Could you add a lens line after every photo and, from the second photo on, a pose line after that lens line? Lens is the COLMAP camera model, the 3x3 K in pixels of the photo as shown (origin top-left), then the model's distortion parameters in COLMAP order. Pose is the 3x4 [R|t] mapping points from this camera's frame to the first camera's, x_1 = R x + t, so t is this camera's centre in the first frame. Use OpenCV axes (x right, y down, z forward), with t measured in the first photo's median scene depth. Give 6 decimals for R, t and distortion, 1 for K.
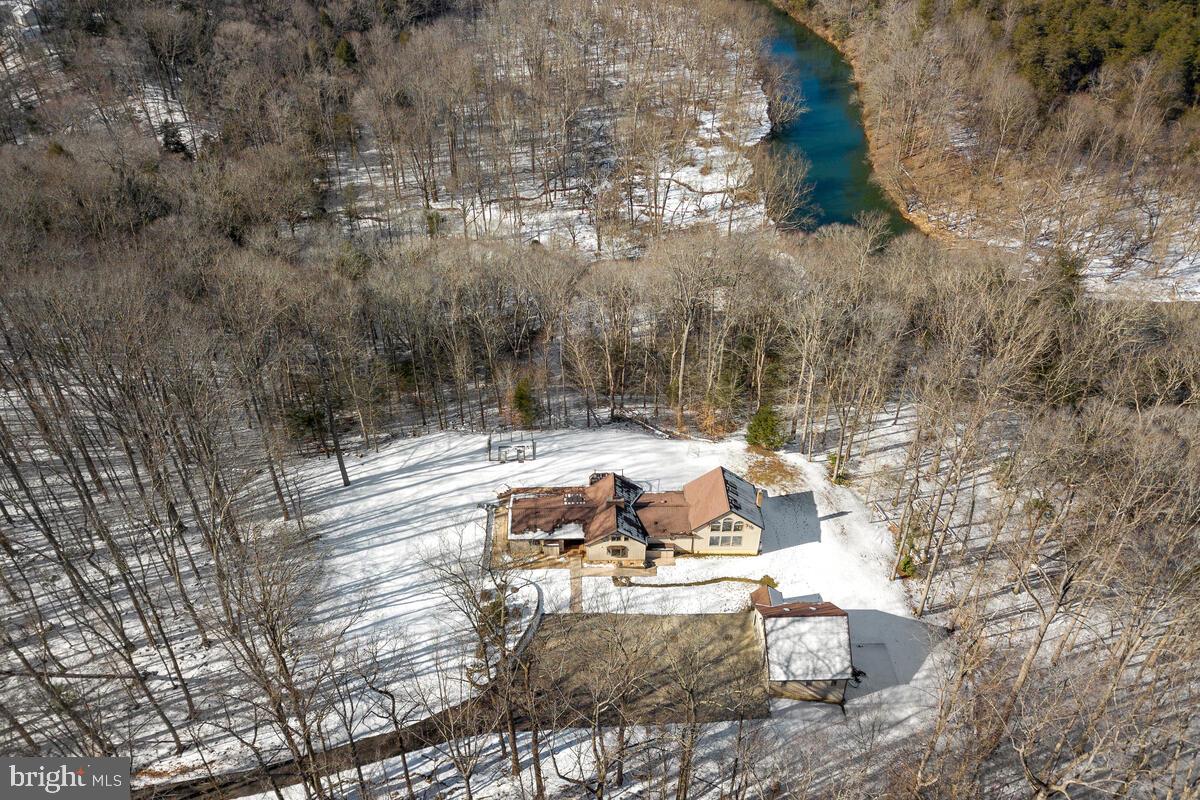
lens RADIAL K [[853.2, 0, 598.5], [0, 853.2, 429.9], [0, 0, 1]] dist [0.003531, 0.000262]
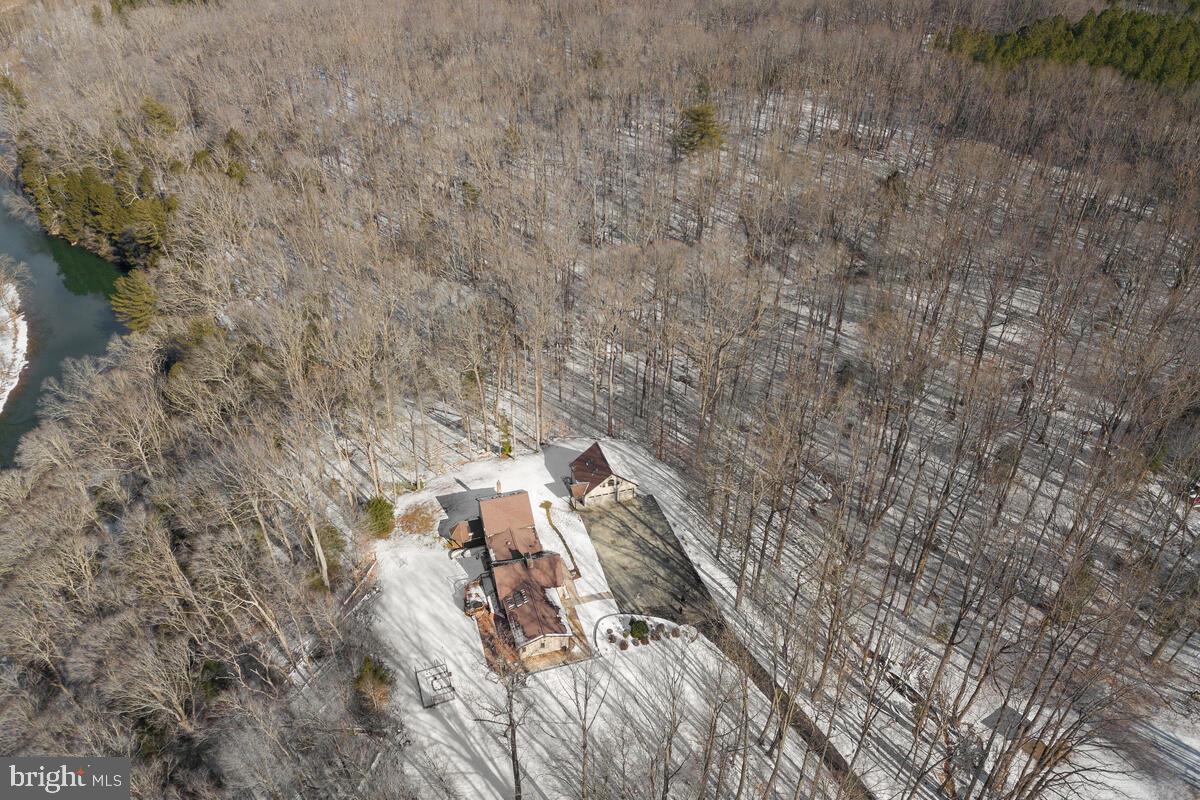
lens RADIAL K [[845.4, 0, 584.7], [0, 845.4, 399.2], [0, 0, 1]] dist [-0.003008, -0.000618]
pose [[-0.257500, -0.569225, 0.780818, -0.826258], [0.609044, 0.531735, 0.588492, -0.712109], [-0.750173, 0.627089, 0.209761, 0.533681]]
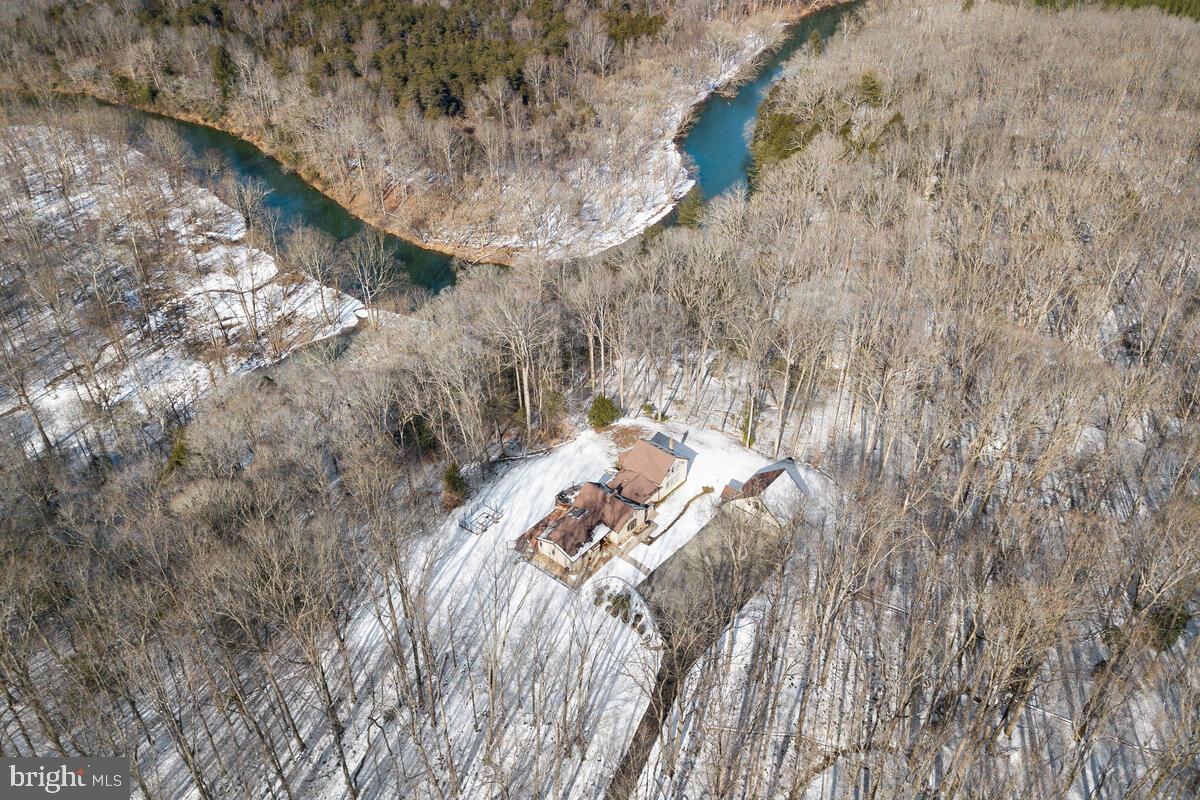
lens RADIAL K [[845.4, 0, 584.7], [0, 845.4, 399.2], [0, 0, 1]] dist [-0.003008, -0.000618]
pose [[0.673515, -0.438258, 0.595238, -0.735275], [0.473320, 0.874231, 0.108109, -0.212478], [-0.567755, 0.208925, 0.796244, -0.069346]]
